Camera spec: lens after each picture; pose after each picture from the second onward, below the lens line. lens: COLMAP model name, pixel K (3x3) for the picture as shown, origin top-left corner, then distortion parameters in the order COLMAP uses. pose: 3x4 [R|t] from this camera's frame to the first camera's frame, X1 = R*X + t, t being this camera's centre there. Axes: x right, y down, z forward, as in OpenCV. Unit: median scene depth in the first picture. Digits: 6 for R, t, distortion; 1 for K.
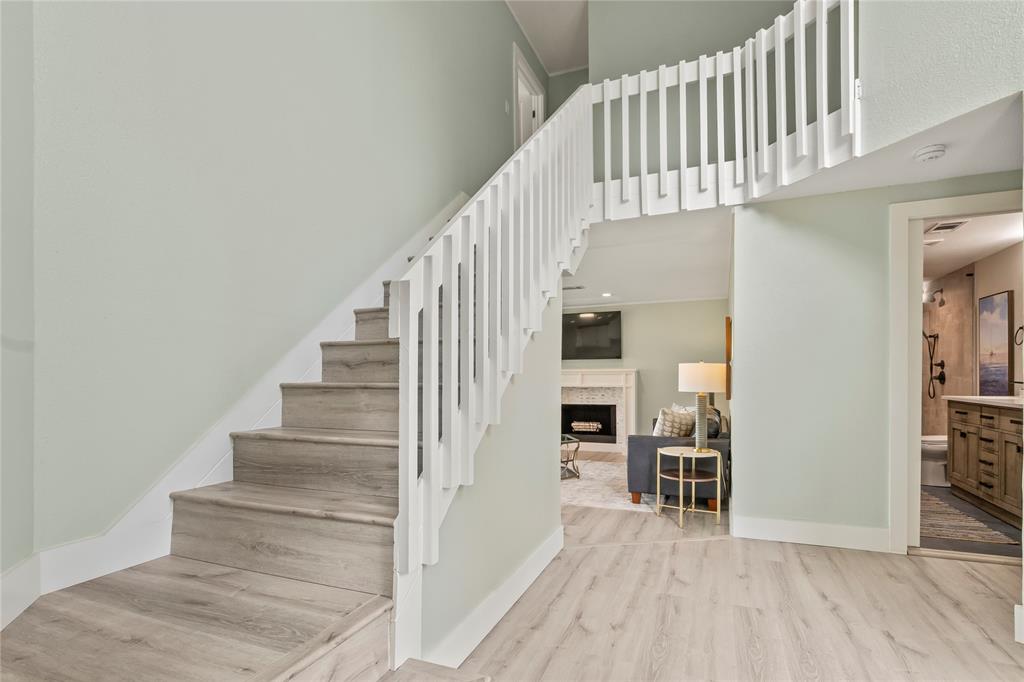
lens RADIAL K [[483.8, 0, 522.2], [0, 483.8, 378.9], [0, 0, 1]] dist [-0.001034, 0.000071]
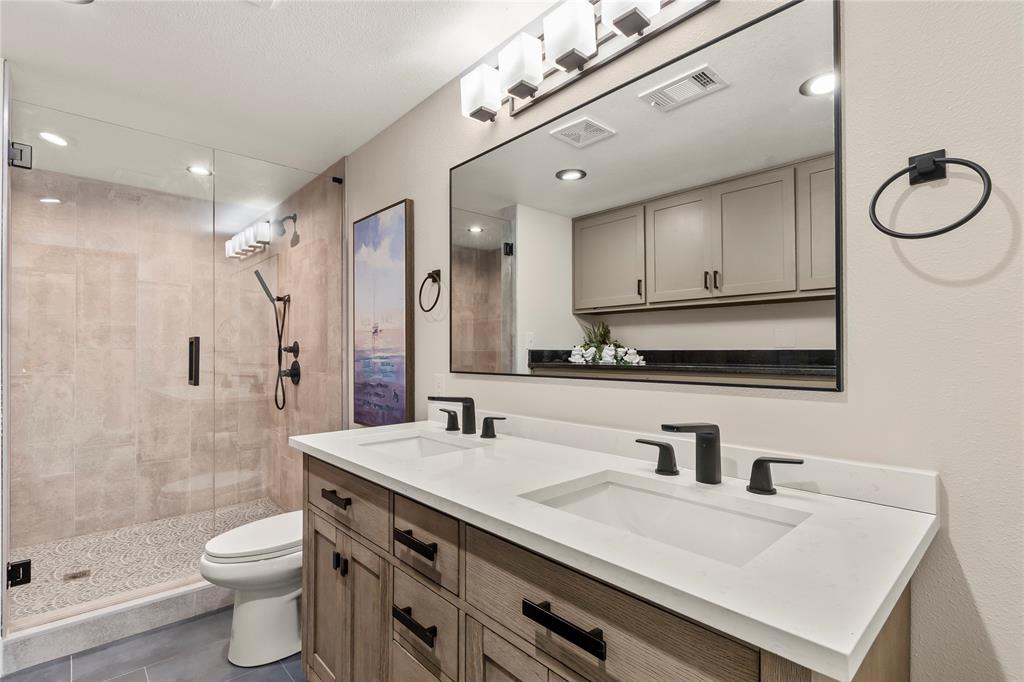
lens RADIAL K [[483.8, 0, 509.7], [0, 483.8, 350.1], [0, 0, 1]] dist [-0.001034, 0.000071]
pose [[0.432584, 0.011826, 0.901516, 0.519541], [0.007280, 0.999836, -0.016609, -0.019621], [-0.901564, 0.013748, 0.432427, 0.589168]]
